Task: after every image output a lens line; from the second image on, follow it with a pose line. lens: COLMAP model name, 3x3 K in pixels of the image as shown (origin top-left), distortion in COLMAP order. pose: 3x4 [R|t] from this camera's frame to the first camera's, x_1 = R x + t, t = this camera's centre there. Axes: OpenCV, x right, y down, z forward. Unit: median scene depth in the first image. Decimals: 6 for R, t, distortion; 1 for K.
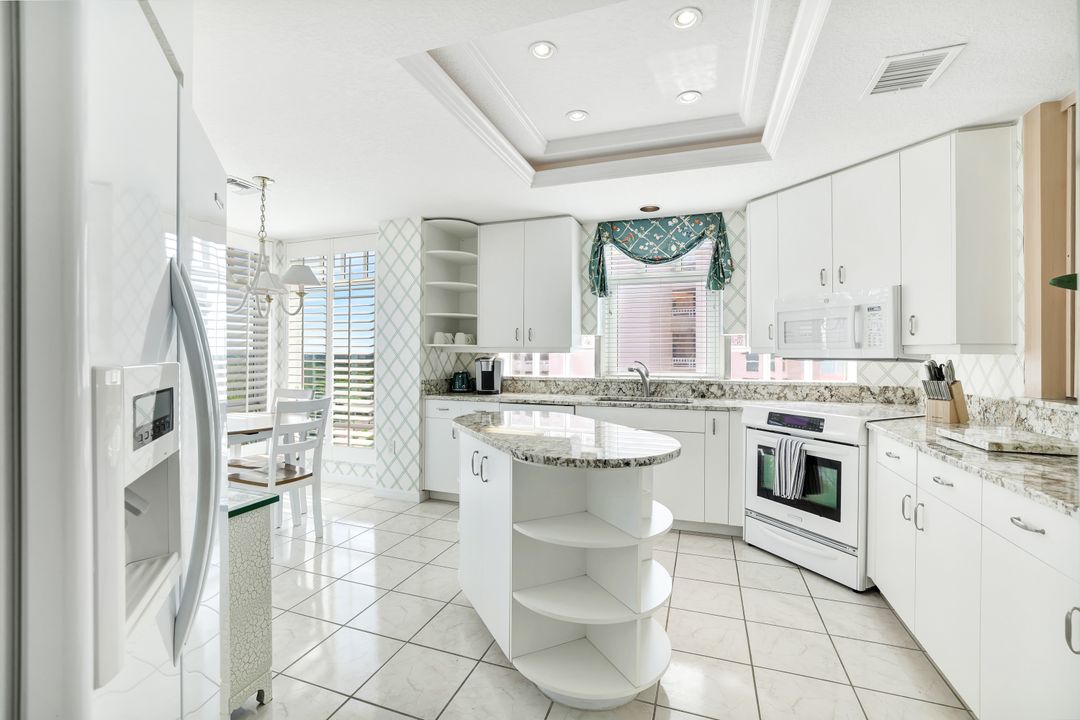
lens RADIAL K [[465.9, 0, 533.8], [0, 465.9, 350.6], [0, 0, 1]] dist [-0.000269, 0.000546]
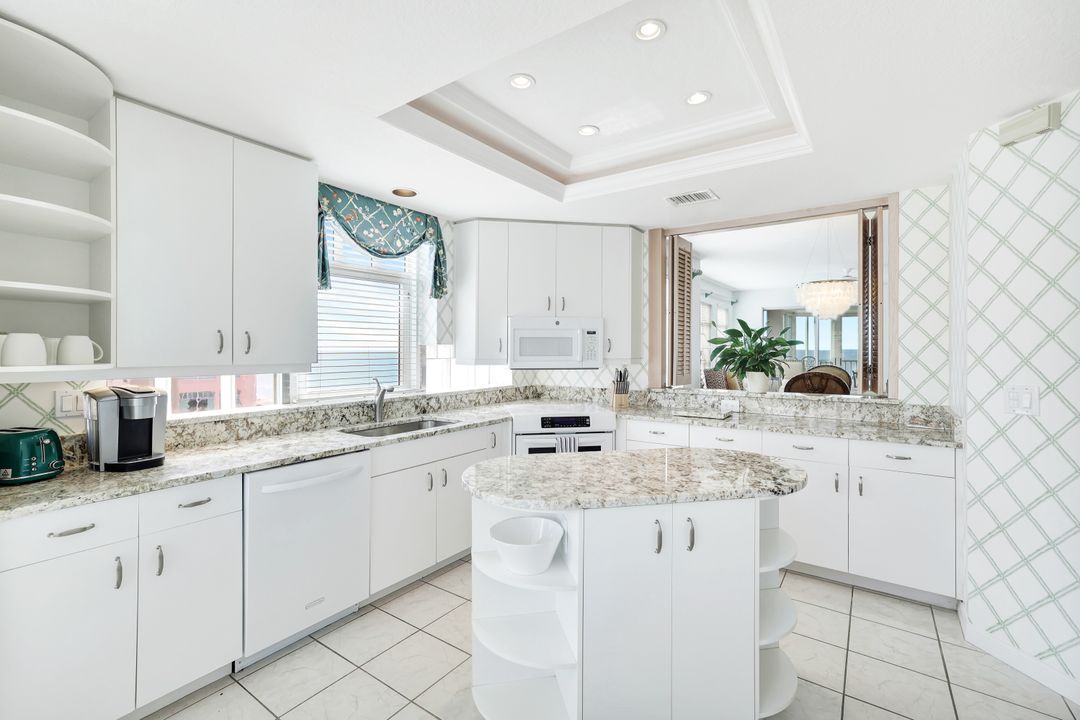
lens RADIAL K [[483.1, 0, 536.4], [0, 483.1, 350.2], [0, 0, 1]] dist [0.002353, 0.000475]
pose [[0.293423, -0.007168, 0.955956, -0.479877], [-0.006683, 0.999932, 0.009549, -0.034129], [-0.955959, -0.009191, 0.293355, 0.500264]]
